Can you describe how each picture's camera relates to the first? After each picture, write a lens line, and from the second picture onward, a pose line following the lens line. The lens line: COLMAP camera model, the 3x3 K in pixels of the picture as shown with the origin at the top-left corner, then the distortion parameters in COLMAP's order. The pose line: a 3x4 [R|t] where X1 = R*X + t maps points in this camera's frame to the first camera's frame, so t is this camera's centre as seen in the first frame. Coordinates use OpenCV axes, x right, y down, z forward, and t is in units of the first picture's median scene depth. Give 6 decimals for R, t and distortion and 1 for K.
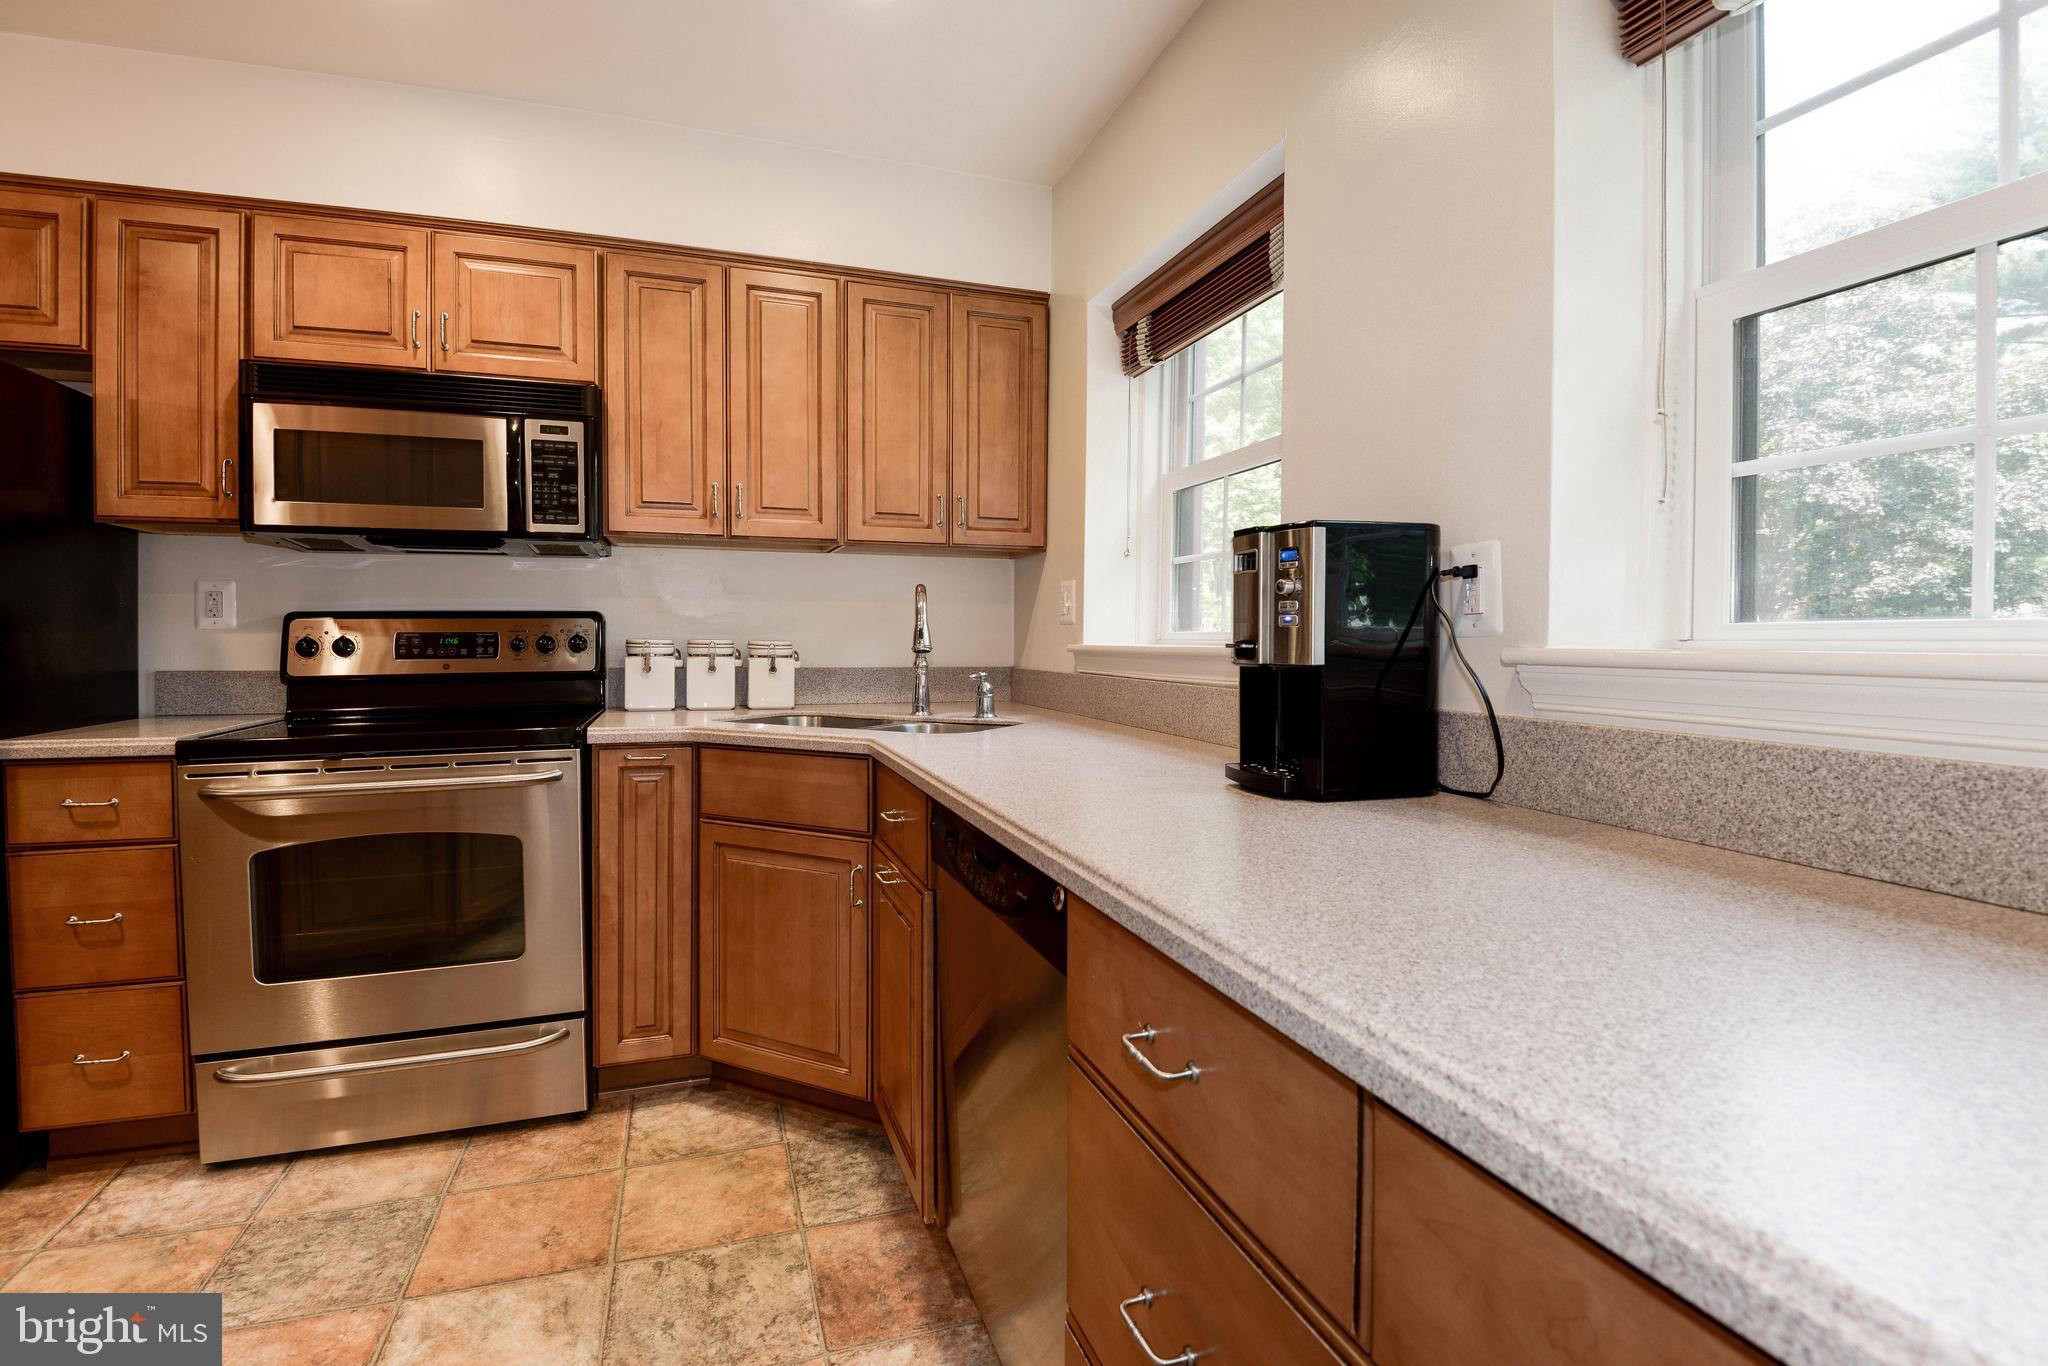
lens RADIAL K [[964.8, 0, 1031.4], [0, 964.8, 642.2], [0, 0, 1]] dist [0.003679, -0.019612]
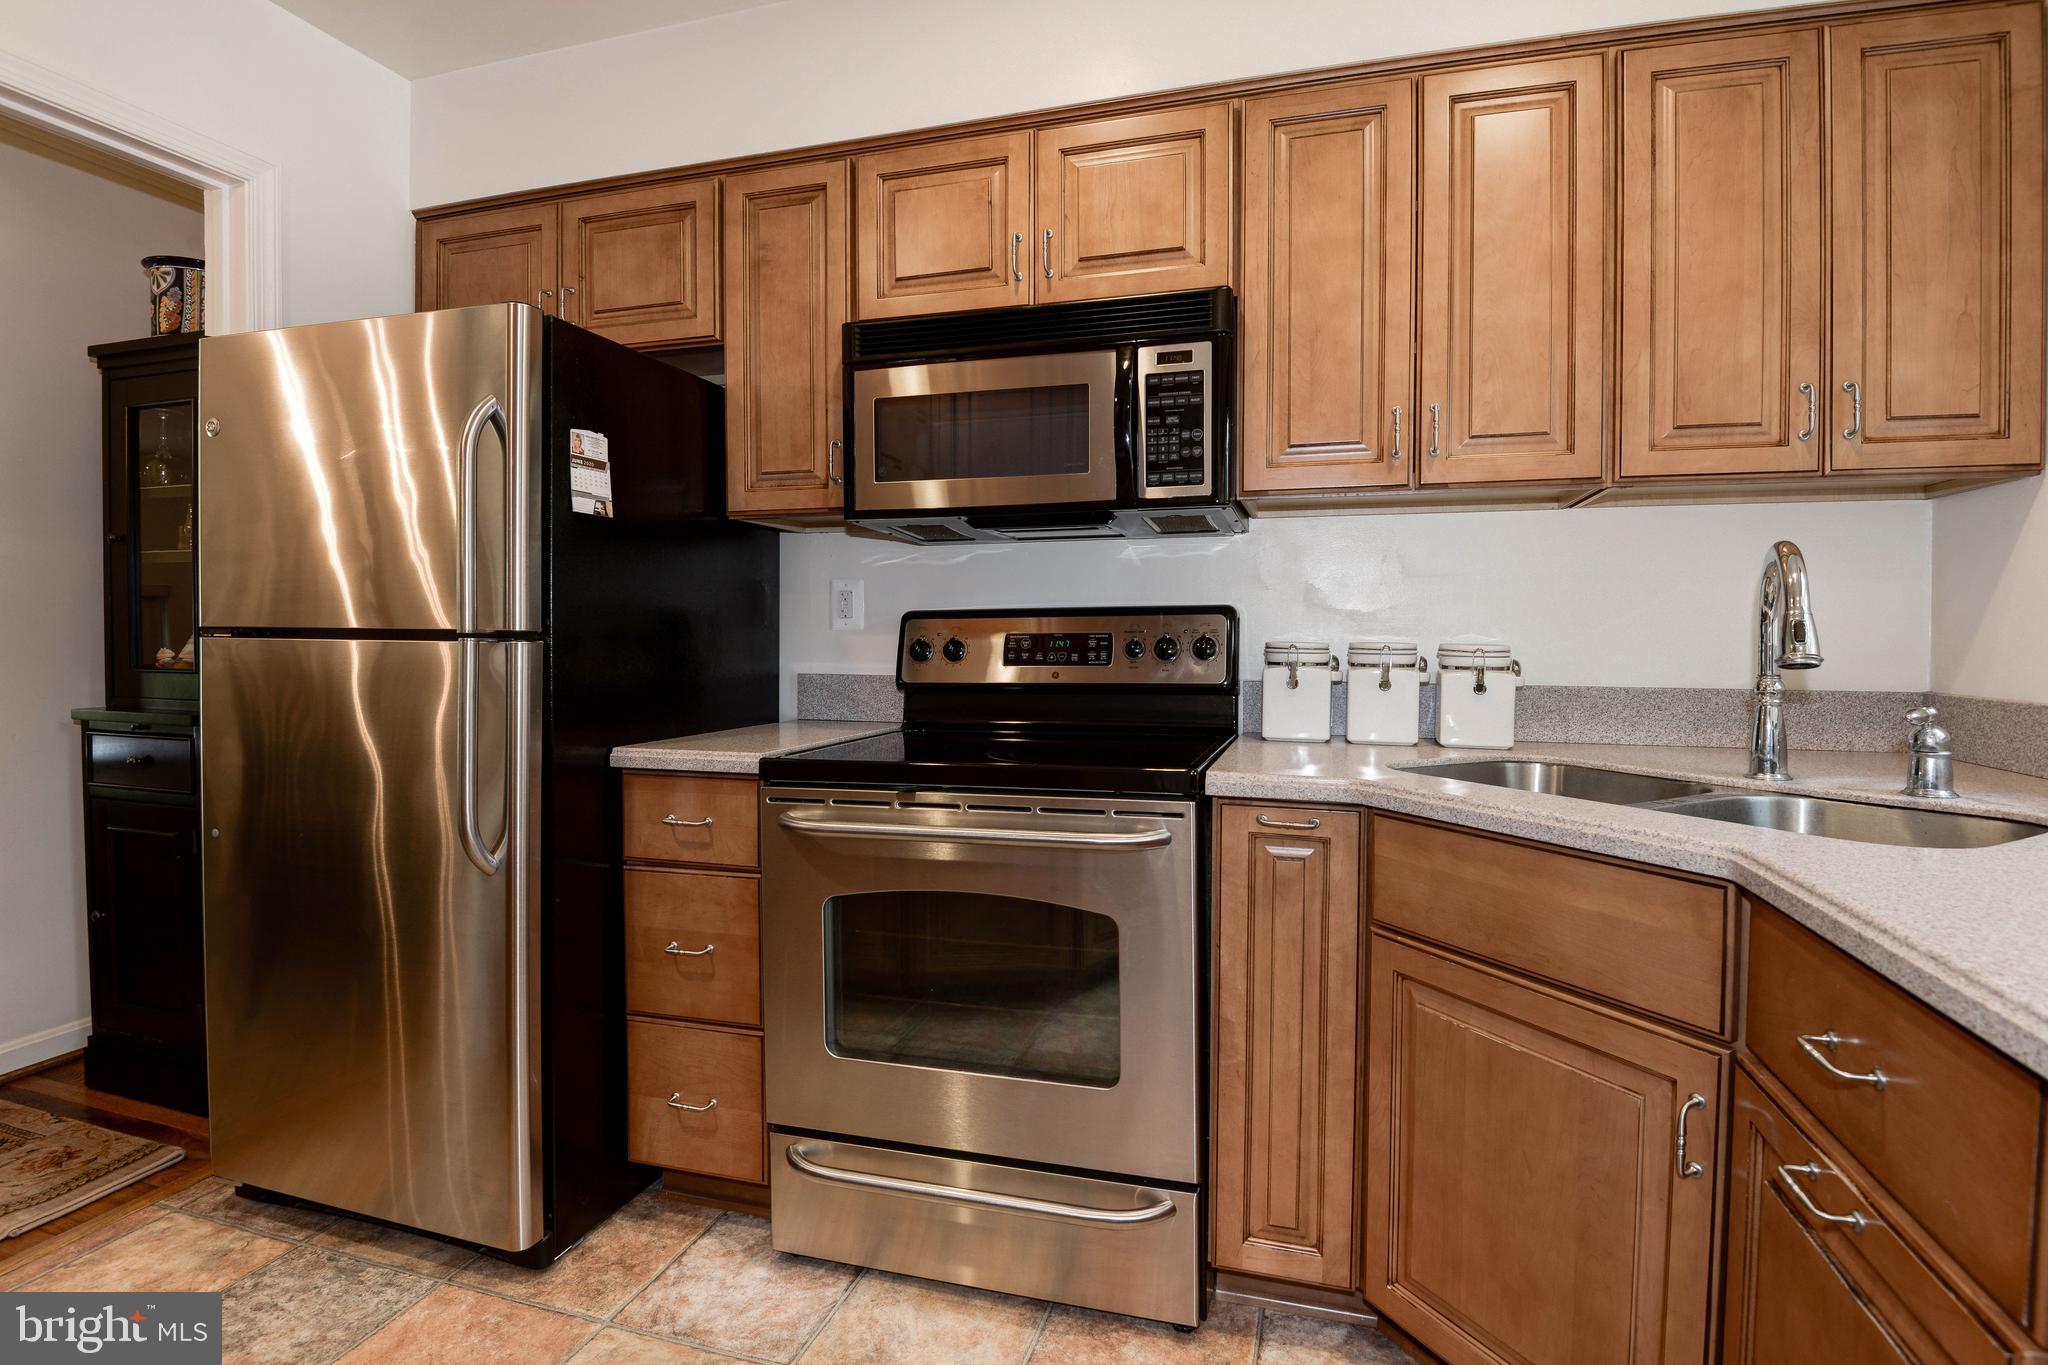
lens RADIAL K [[1016.0, 0, 972.9], [0, 1016.0, 675.0], [0, 0, 1]] dist [0.008553, -0.018547]
pose [[0.772664, 0.021660, -0.634446, -0.118385], [-0.003277, 0.999541, 0.030133, -0.000699], [0.634807, -0.021203, 0.772380, 0.304542]]
